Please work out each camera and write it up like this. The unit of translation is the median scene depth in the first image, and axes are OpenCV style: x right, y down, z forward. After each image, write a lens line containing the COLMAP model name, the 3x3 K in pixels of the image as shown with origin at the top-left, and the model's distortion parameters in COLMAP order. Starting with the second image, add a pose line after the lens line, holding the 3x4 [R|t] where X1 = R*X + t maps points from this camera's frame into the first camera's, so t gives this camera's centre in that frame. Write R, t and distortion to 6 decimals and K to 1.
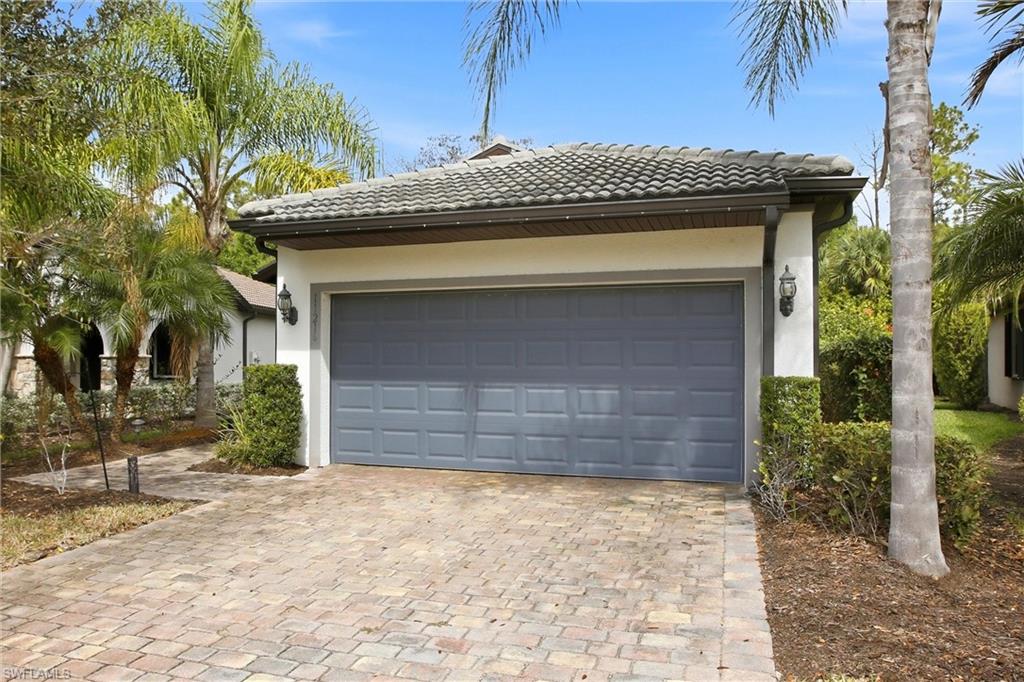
lens RADIAL K [[545.4, 0, 512.0], [0, 545.4, 341.0], [0, 0, 1]] dist [-0.022289, 0.000261]
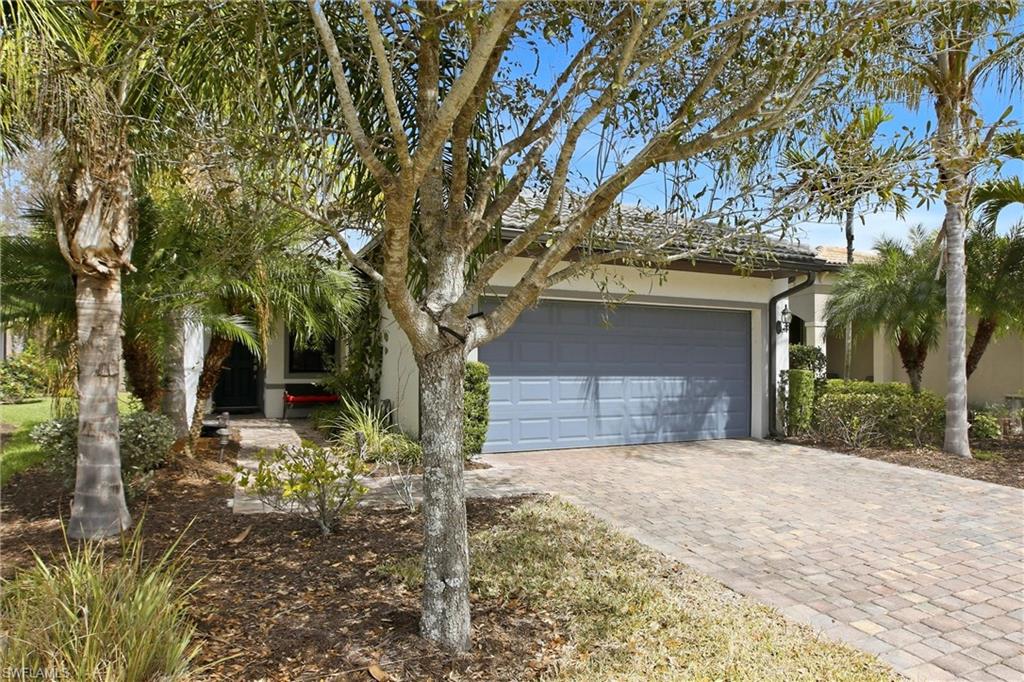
lens RADIAL K [[475.0, 0, 512.2], [0, 475.0, 346.0], [0, 0, 1]] dist [-0.054426, 0.022999]
pose [[0.834079, 0.022263, 0.551196, -0.867242], [-0.031116, 0.999493, 0.006716, 0.005412], [-0.550767, -0.022753, 0.834349, 0.211237]]
